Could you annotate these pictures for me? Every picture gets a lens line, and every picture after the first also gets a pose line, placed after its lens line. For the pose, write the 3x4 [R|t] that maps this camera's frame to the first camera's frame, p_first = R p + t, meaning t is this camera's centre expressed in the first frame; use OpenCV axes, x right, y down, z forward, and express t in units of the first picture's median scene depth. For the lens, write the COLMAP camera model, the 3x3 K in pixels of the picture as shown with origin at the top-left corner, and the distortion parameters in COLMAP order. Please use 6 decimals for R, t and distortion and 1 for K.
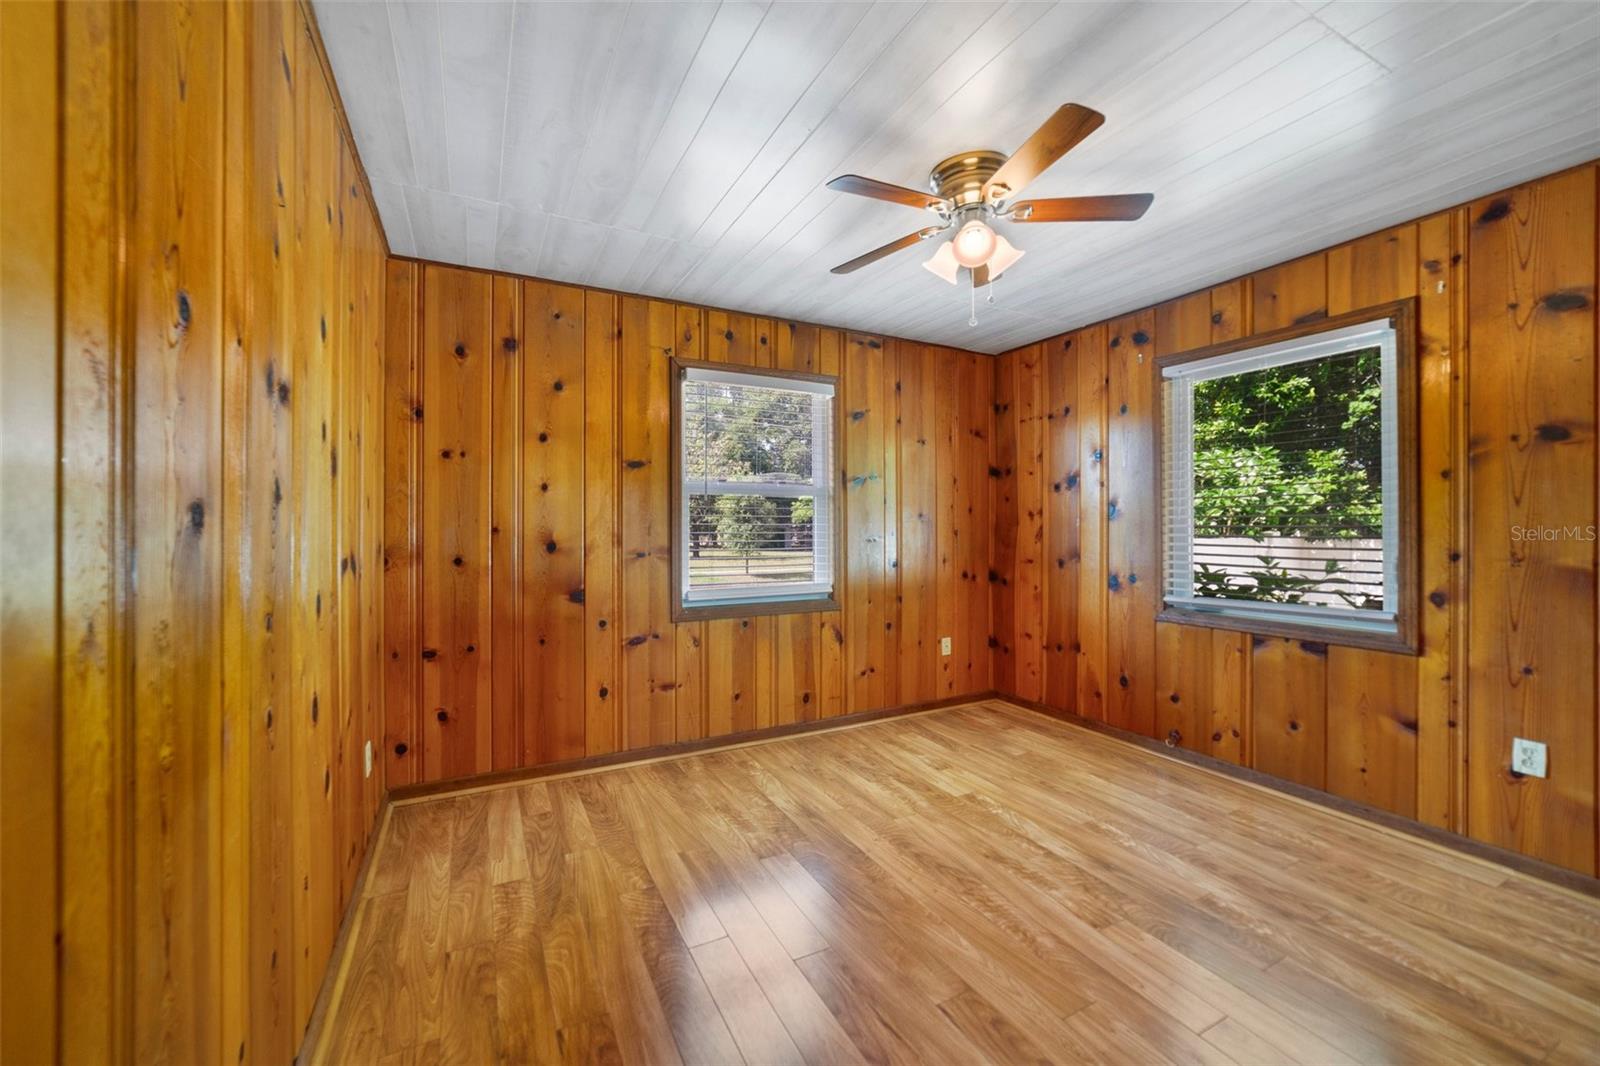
lens RADIAL K [[623.1, 0, 786.8], [0, 623.1, 523.5], [0, 0, 1]] dist [-0.020687, 0.005324]
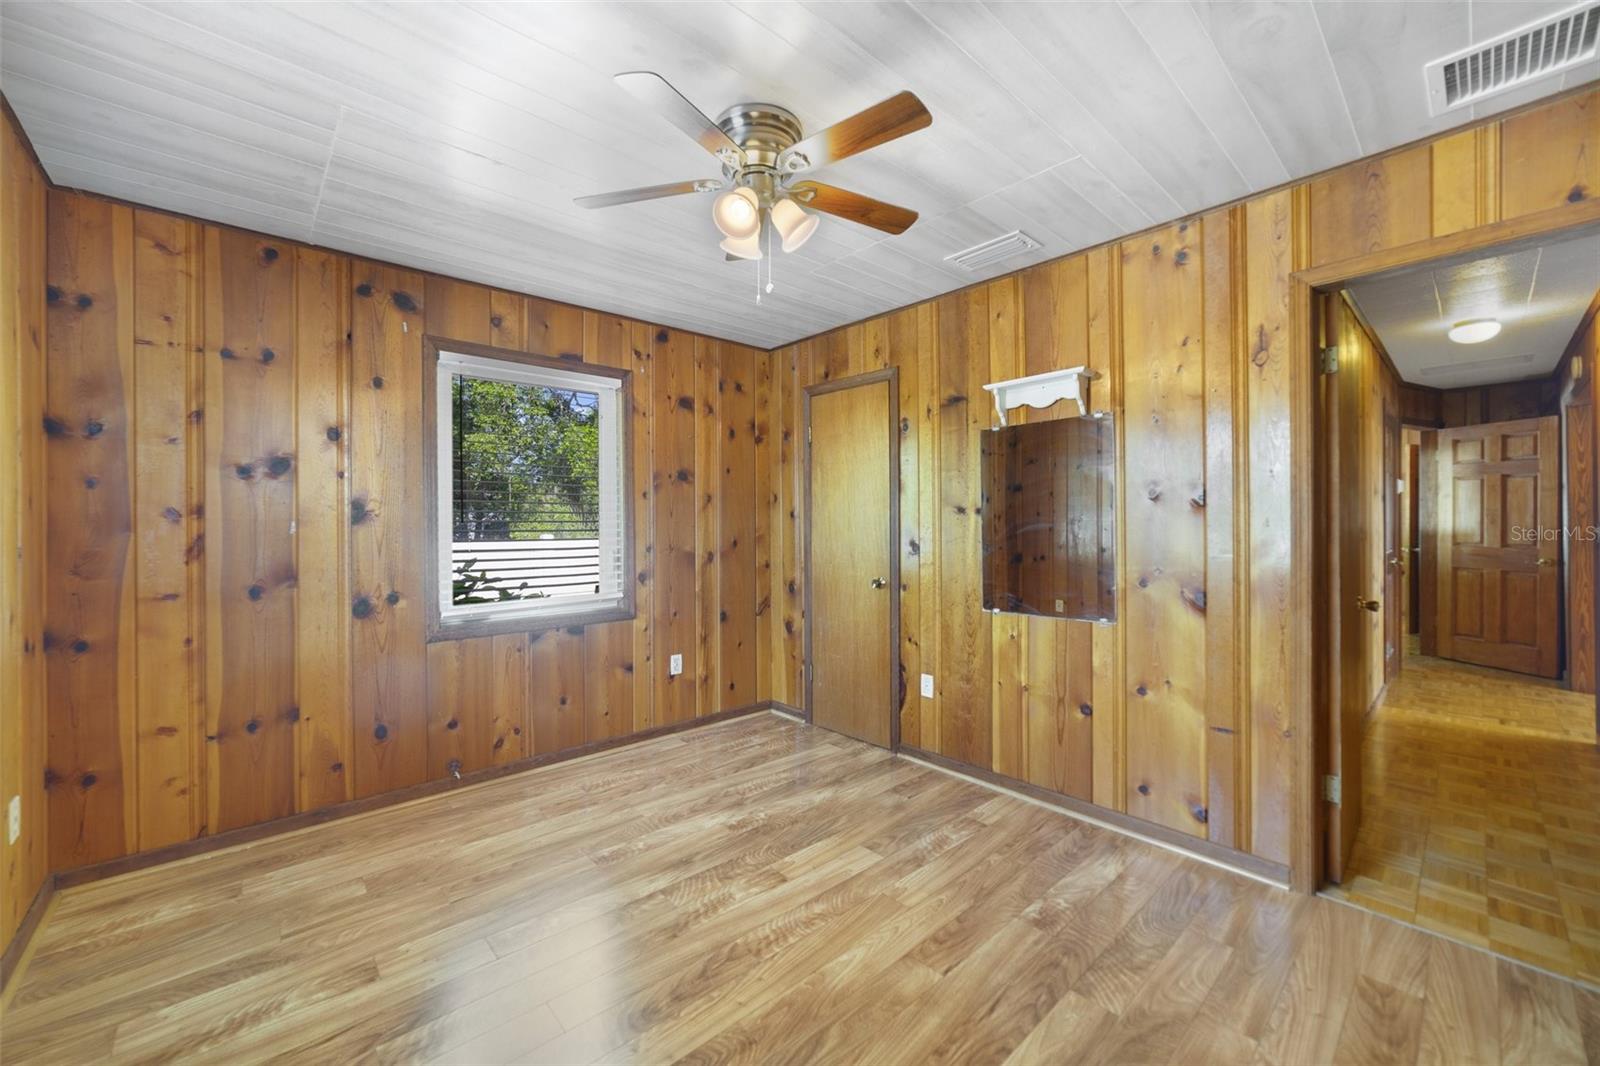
lens RADIAL K [[623.1, 0, 784.0], [0, 623.1, 523.2], [0, 0, 1]] dist [-0.020687, 0.005324]
pose [[-0.252540, 0.003596, 0.967580, -0.434735], [0.004048, 0.999988, -0.002660, -0.004191], [-0.967578, 0.003245, -0.252551, 0.914760]]
